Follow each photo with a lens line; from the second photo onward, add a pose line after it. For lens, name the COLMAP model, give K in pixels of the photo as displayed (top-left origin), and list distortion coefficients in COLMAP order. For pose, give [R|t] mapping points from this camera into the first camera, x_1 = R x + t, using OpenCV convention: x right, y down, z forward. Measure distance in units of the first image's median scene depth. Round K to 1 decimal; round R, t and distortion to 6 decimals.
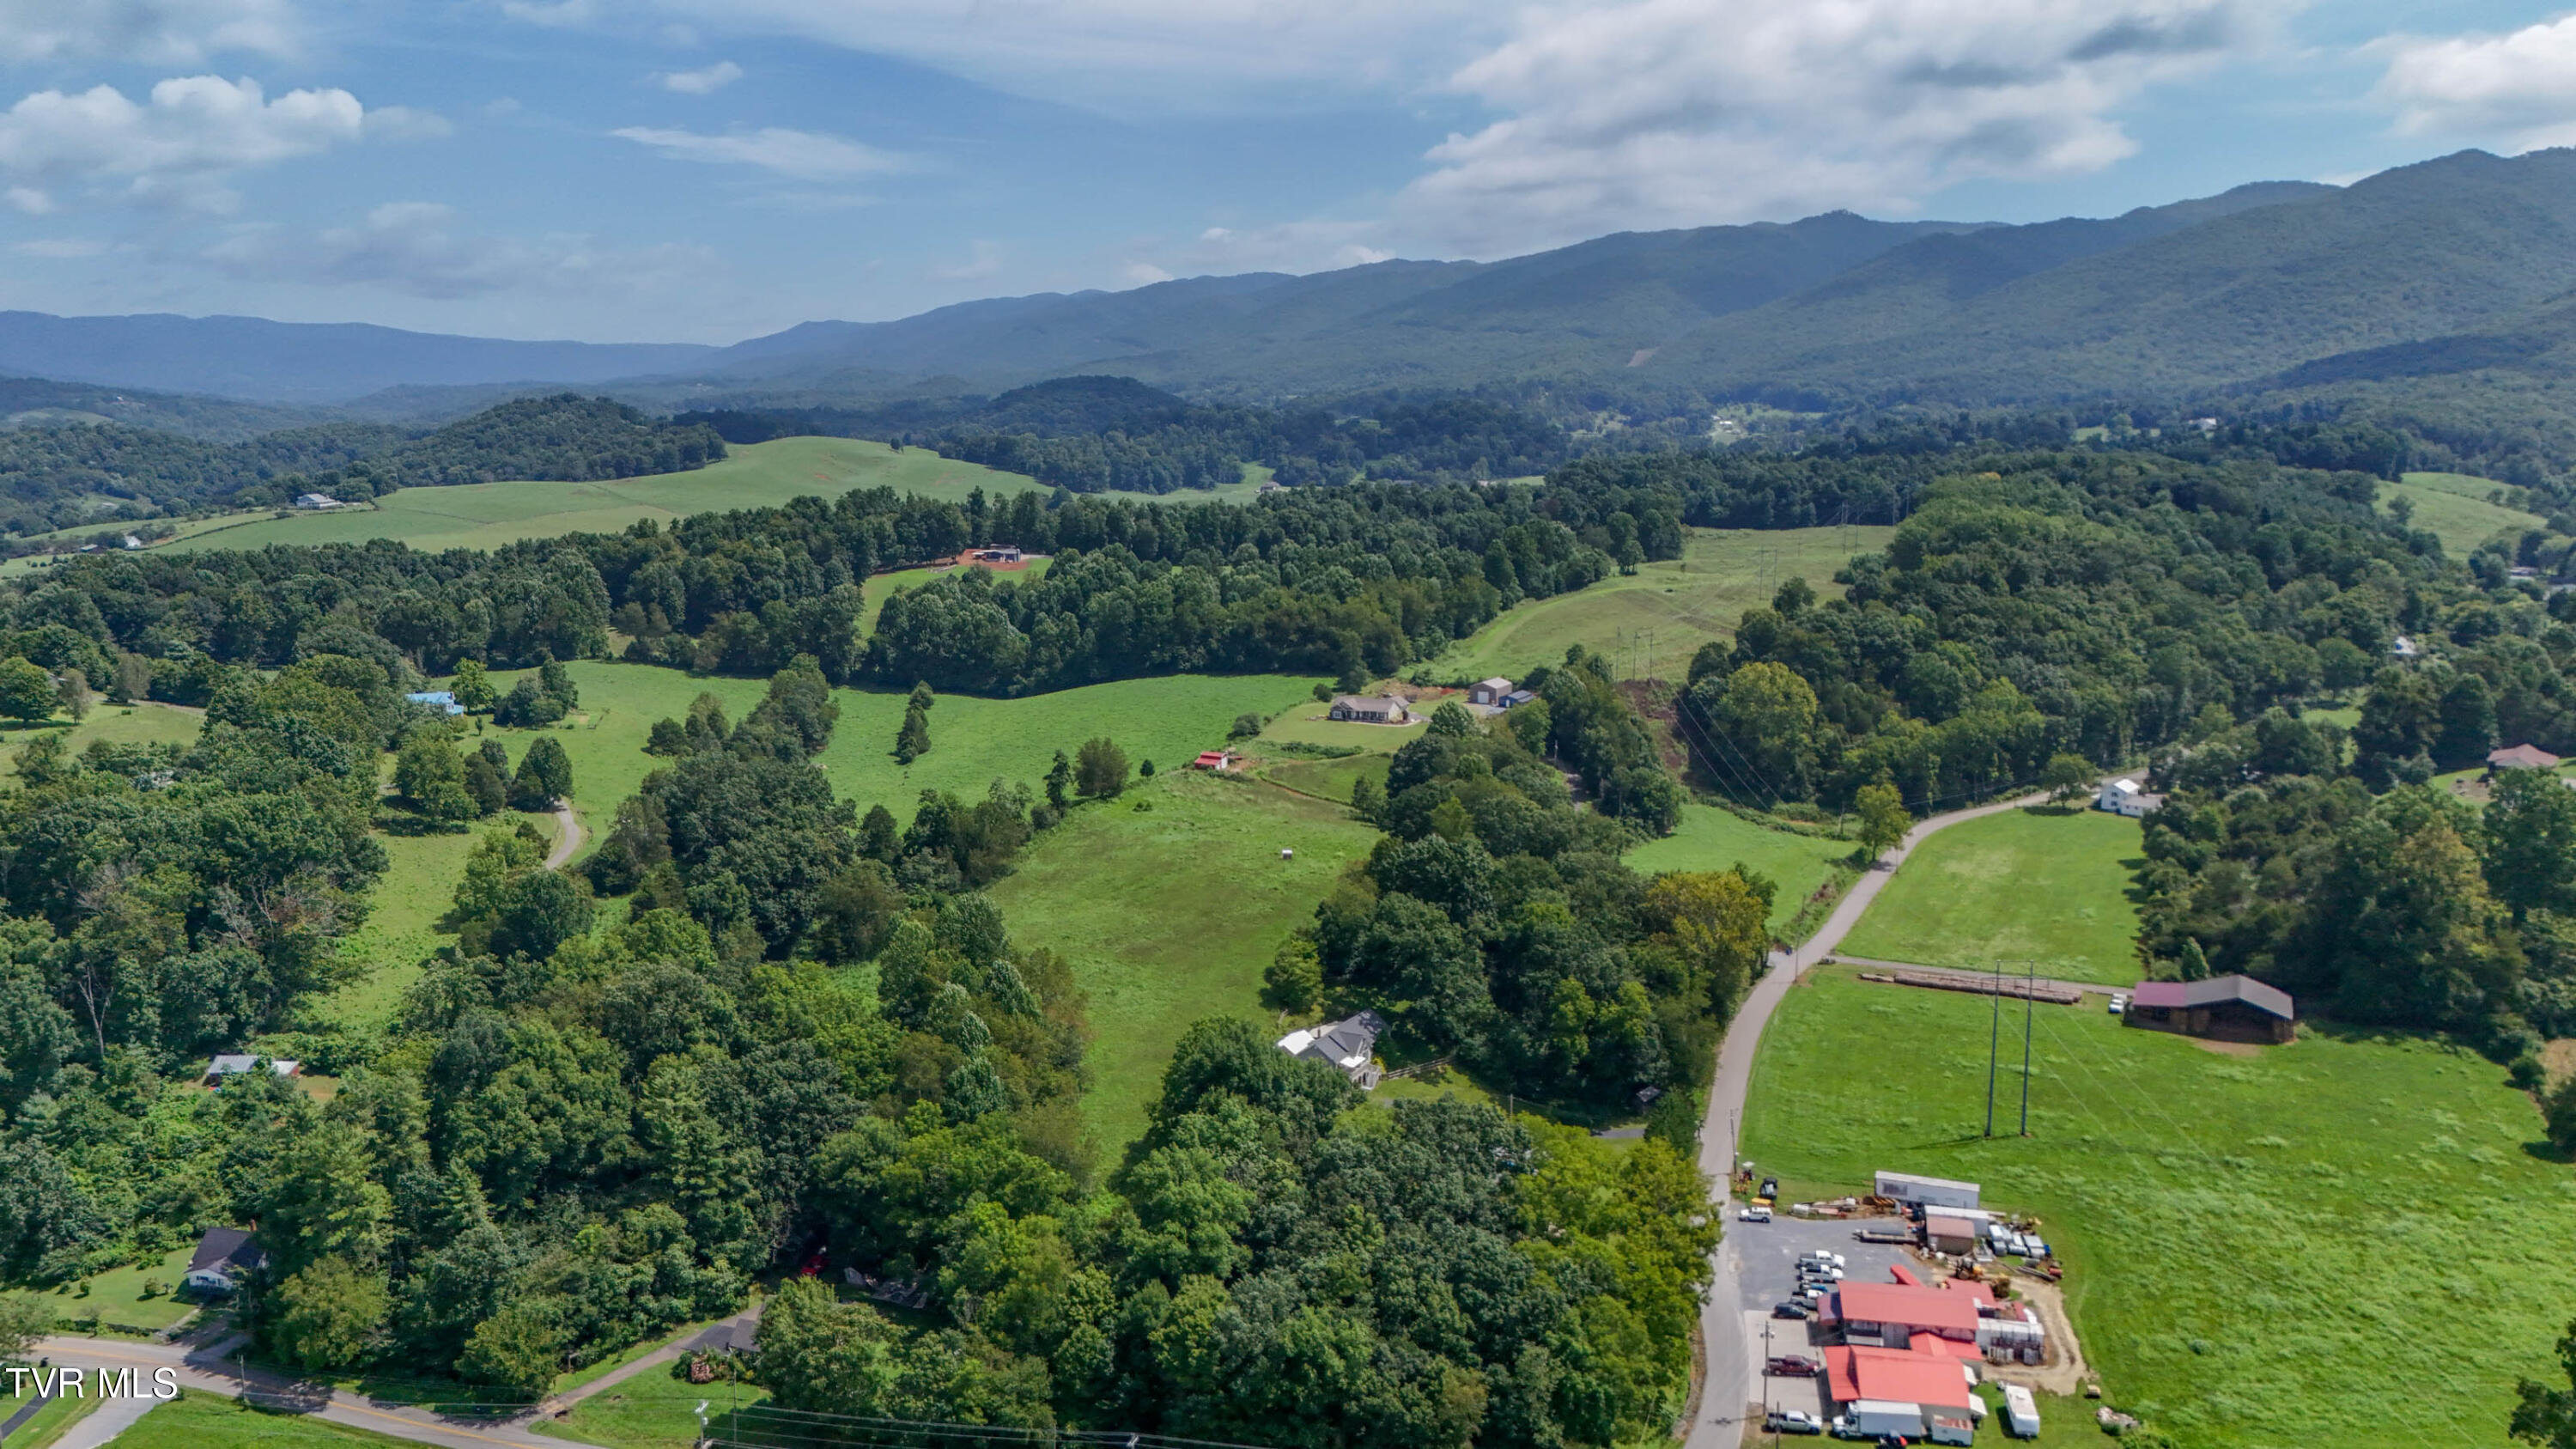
lens RADIAL K [[1882.6, 0, 1287.6], [0, 1882.6, 740.1], [0, 0, 1]] dist [0.086055, -0.089014]
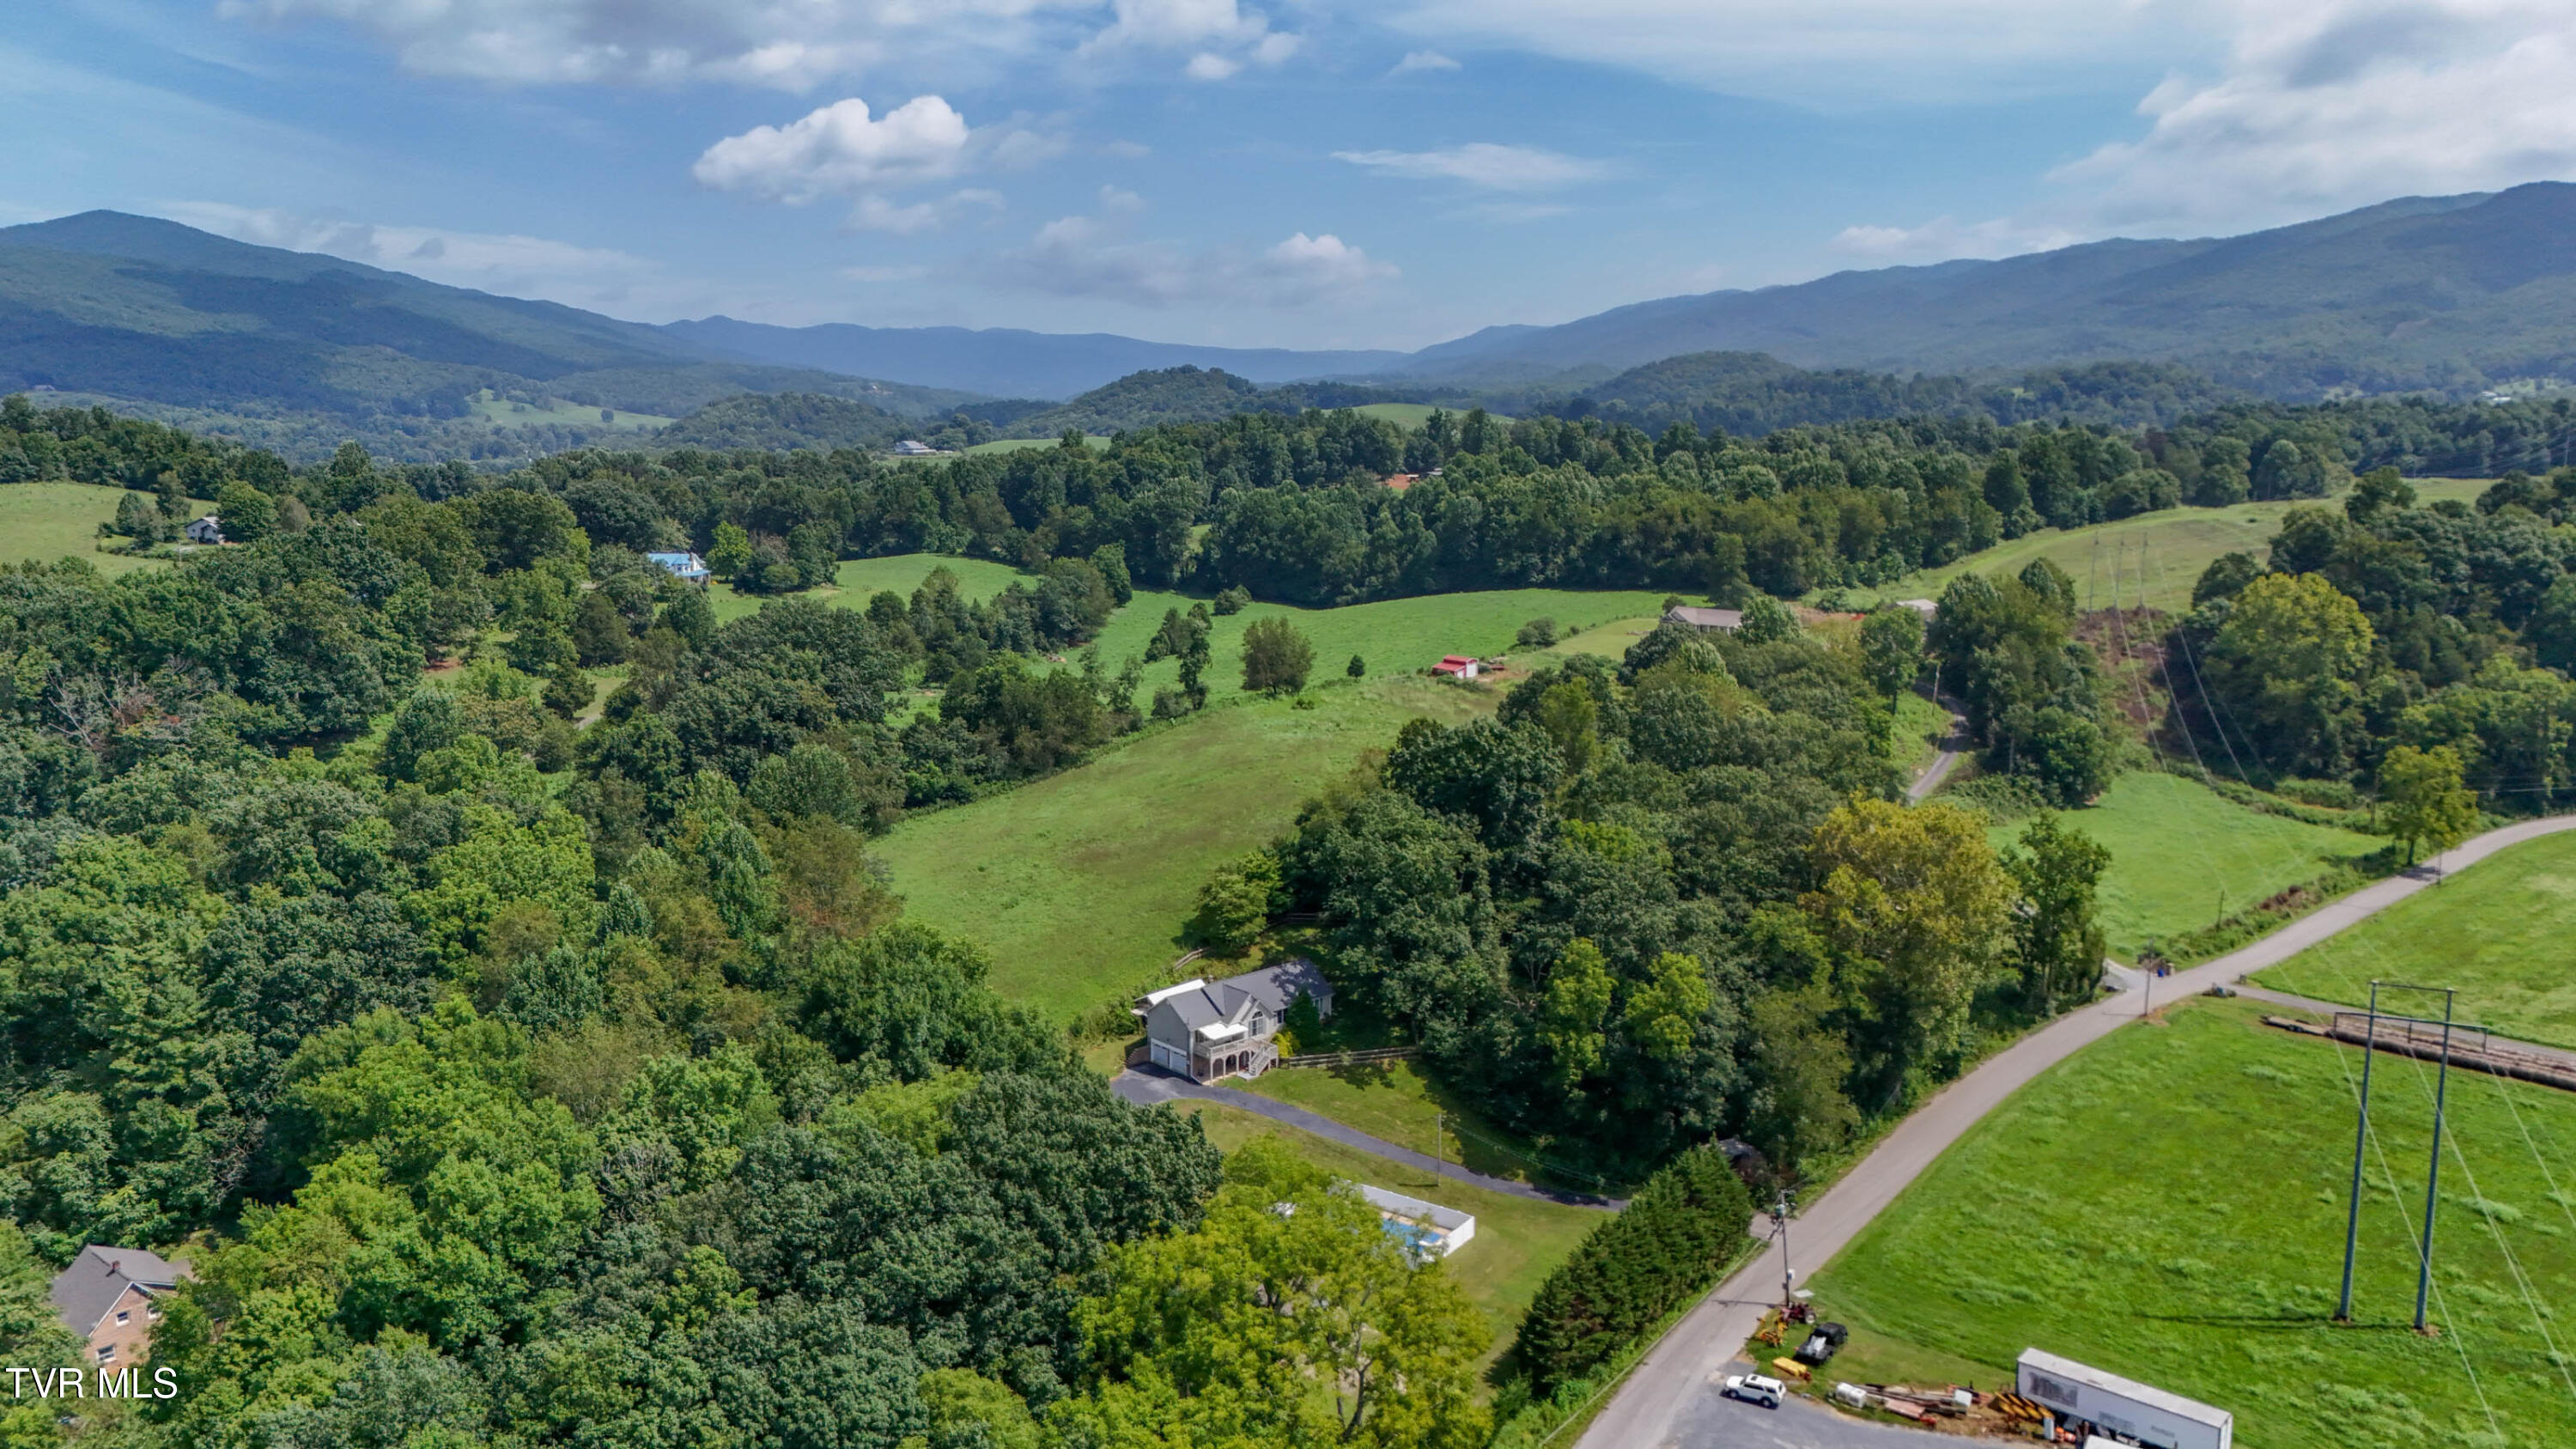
lens RADIAL K [[1882.6, 0, 1291.6], [0, 1882.6, 731.7], [0, 0, 1]] dist [0.086055, -0.089014]
pose [[0.938262, 0.065506, -0.339666, 0.154175], [-0.068291, 0.997658, 0.003760, 0.037782], [0.339117, 0.019668, 0.940539, 0.234761]]
